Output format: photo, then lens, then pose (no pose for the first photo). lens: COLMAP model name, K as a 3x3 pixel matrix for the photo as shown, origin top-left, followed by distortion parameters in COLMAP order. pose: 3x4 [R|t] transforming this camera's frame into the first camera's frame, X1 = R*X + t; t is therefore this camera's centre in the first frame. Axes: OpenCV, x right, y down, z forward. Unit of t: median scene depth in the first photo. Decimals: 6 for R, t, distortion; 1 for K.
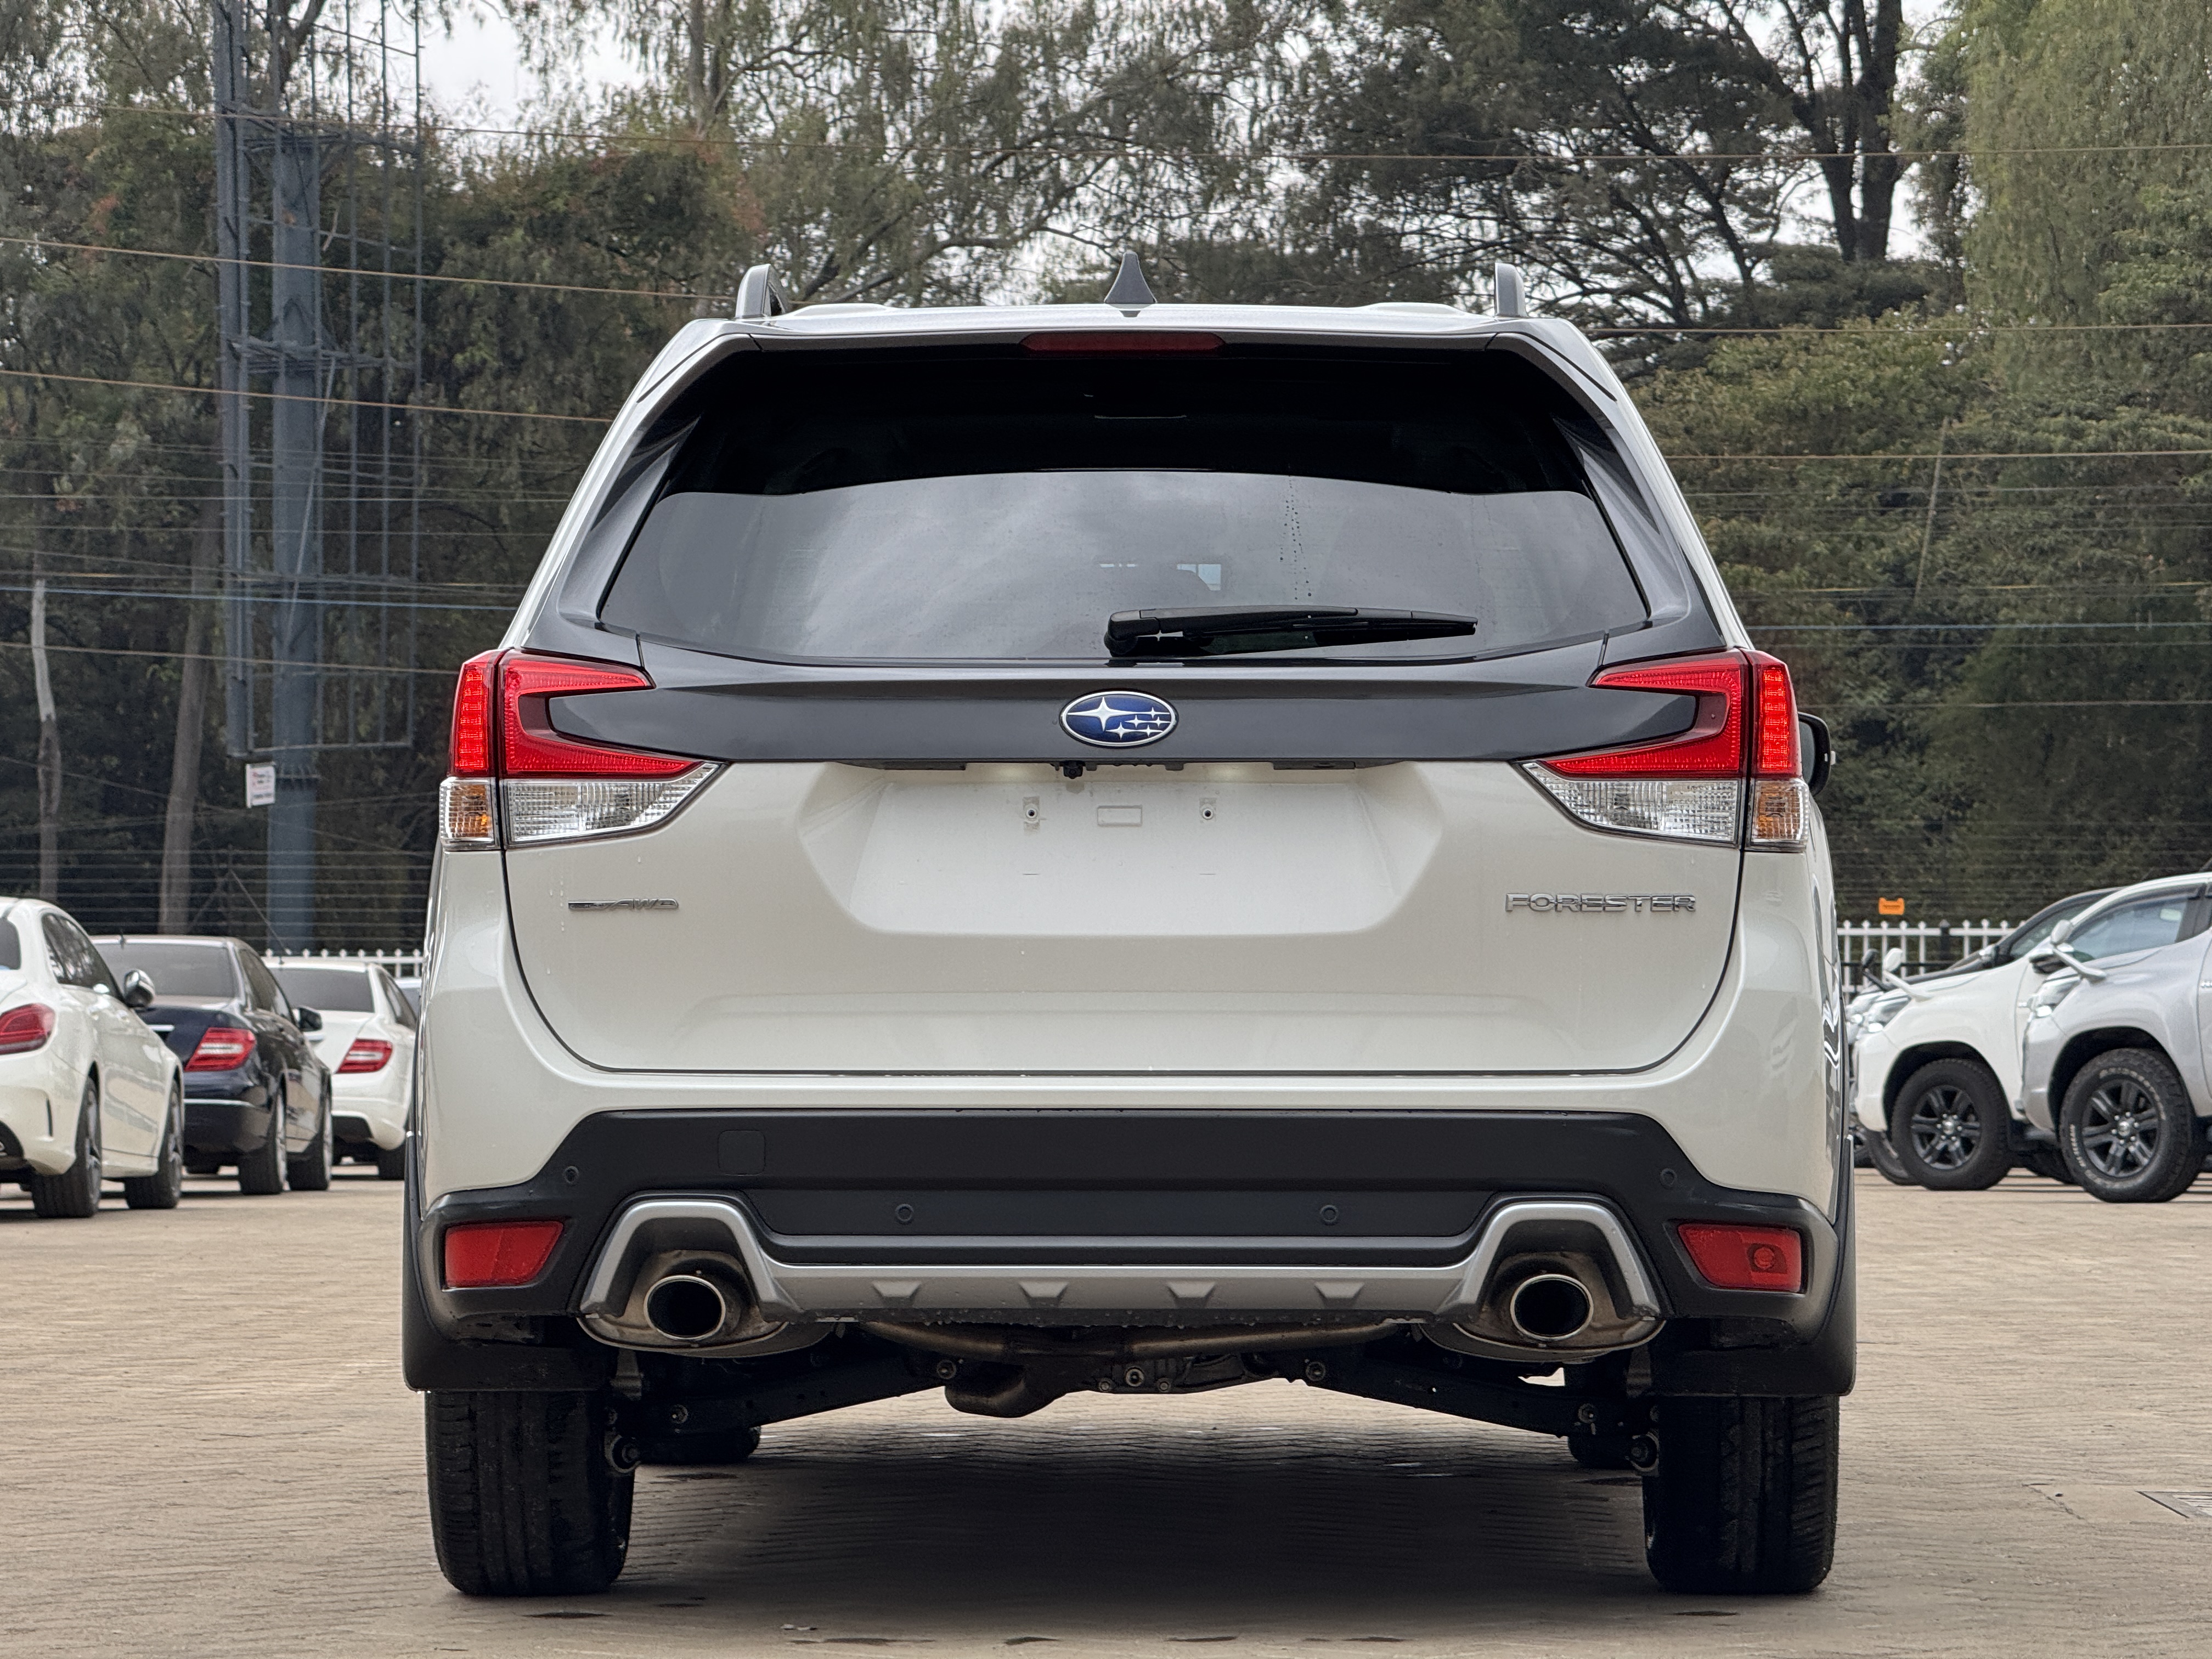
lens RADIAL K [[7810.2, 0, 1106.9], [0, 7810.2, 830.8], [0, 0, 1]] dist [0.122510, 0.000000]
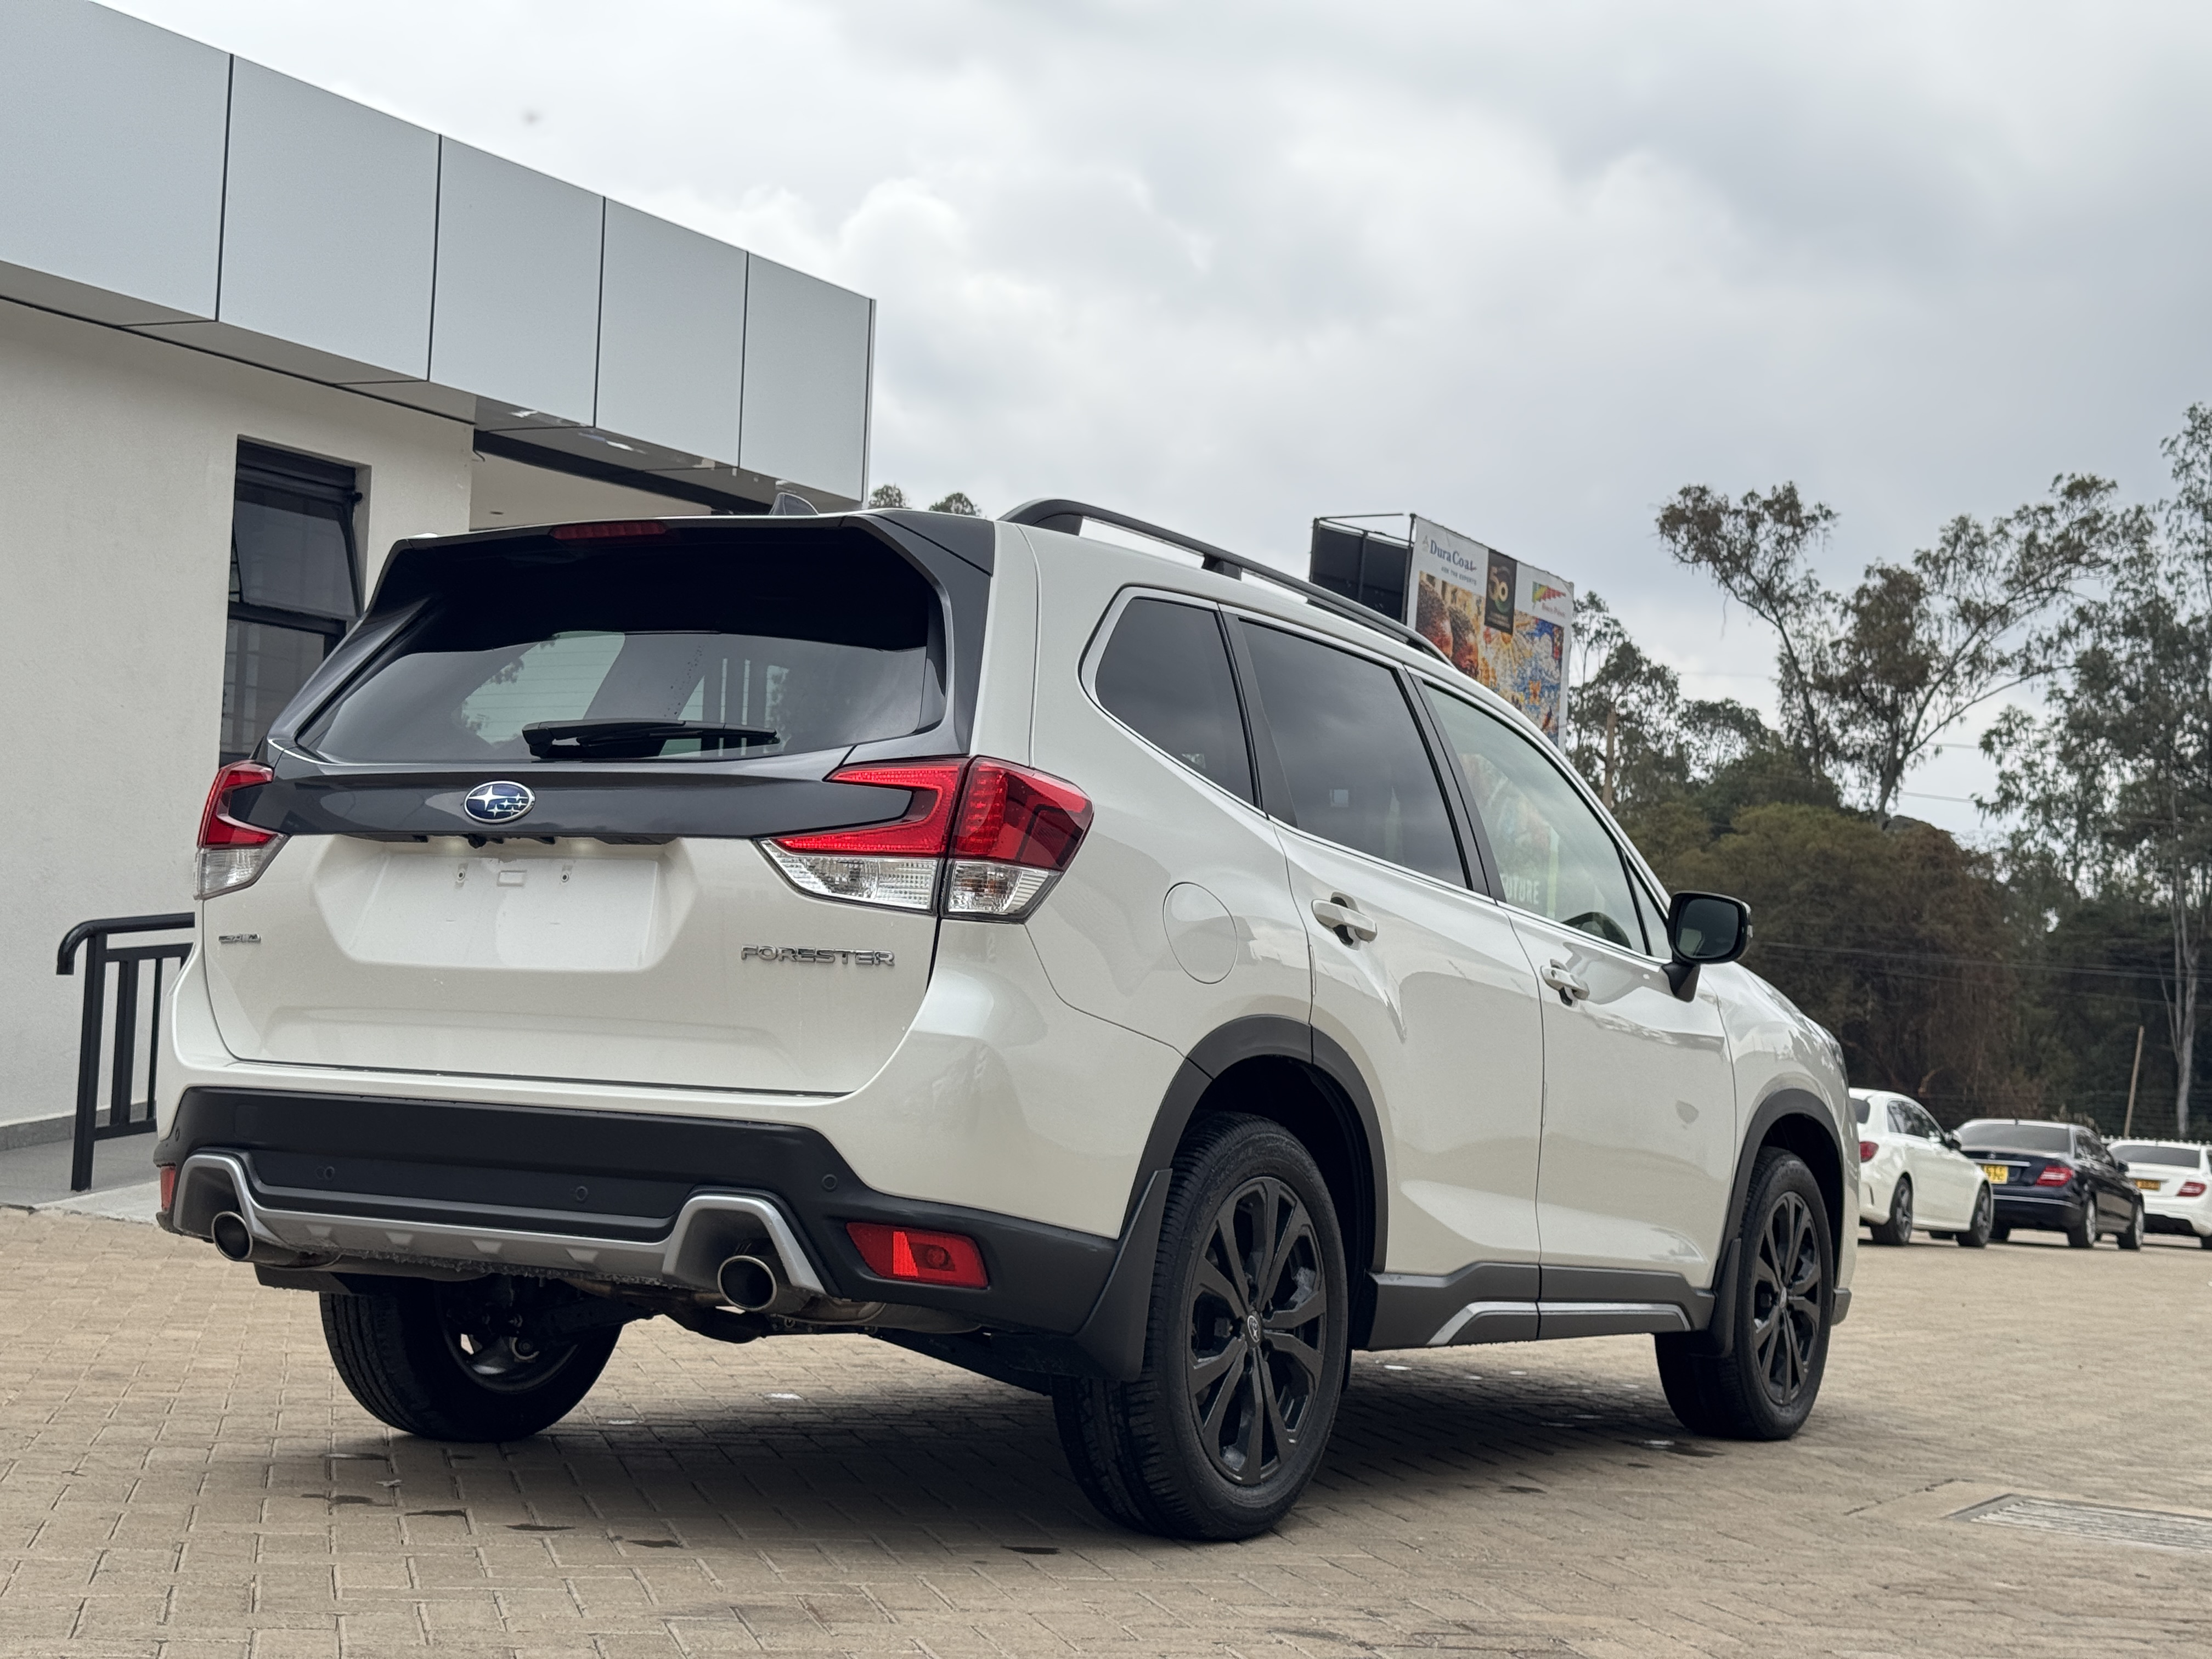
lens RADIAL K [[3129.3, 0, 1102.6], [0, 3129.3, 832.7], [0, 0, 1]] dist [0.089020, 0.000000]
pose [[0.873445, 0.010101, -0.486817, 0.341910], [-0.048444, 0.996627, -0.066240, 0.020437], [0.484506, 0.081441, 0.870989, 0.590674]]
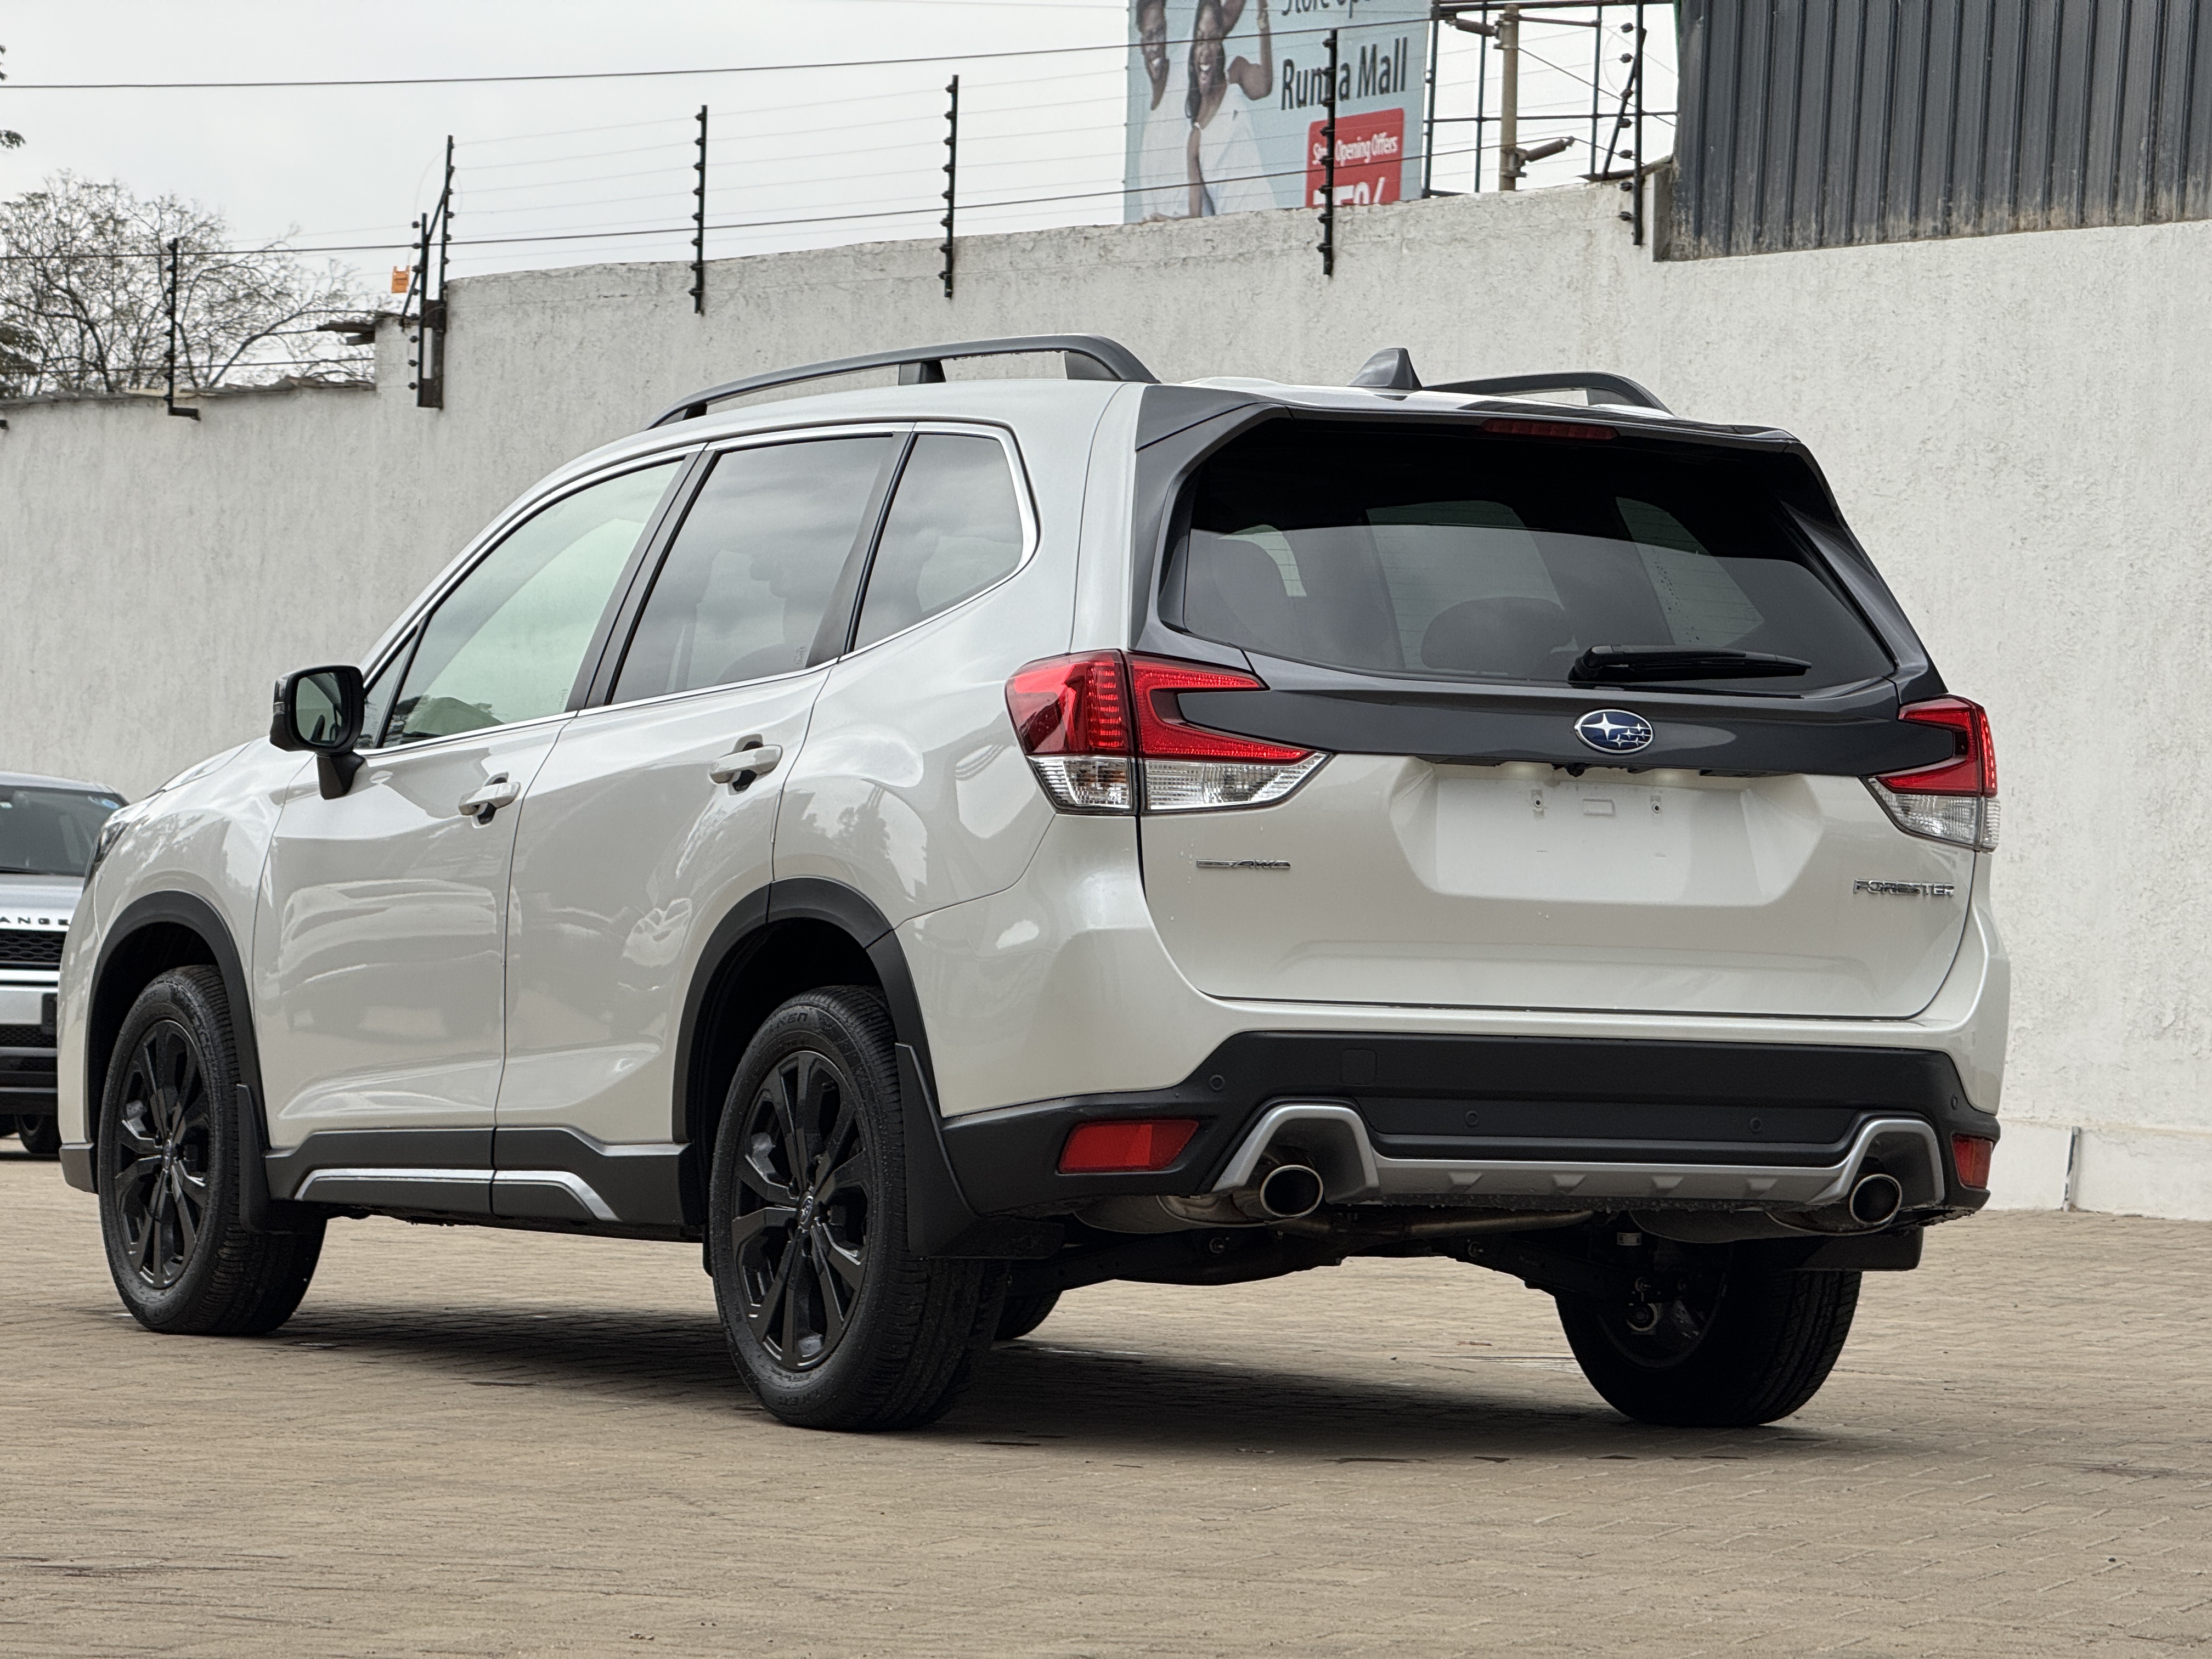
lens RADIAL K [[7810.2, 0, 1104.9], [0, 7810.2, 829.5], [0, 0, 1]] dist [0.122510, 0.000000]
pose [[0.866441, 0.033554, 0.498151, -0.697328], [-0.043756, 0.999003, 0.008815, -0.005957], [-0.497359, -0.029435, 0.867046, -0.058217]]
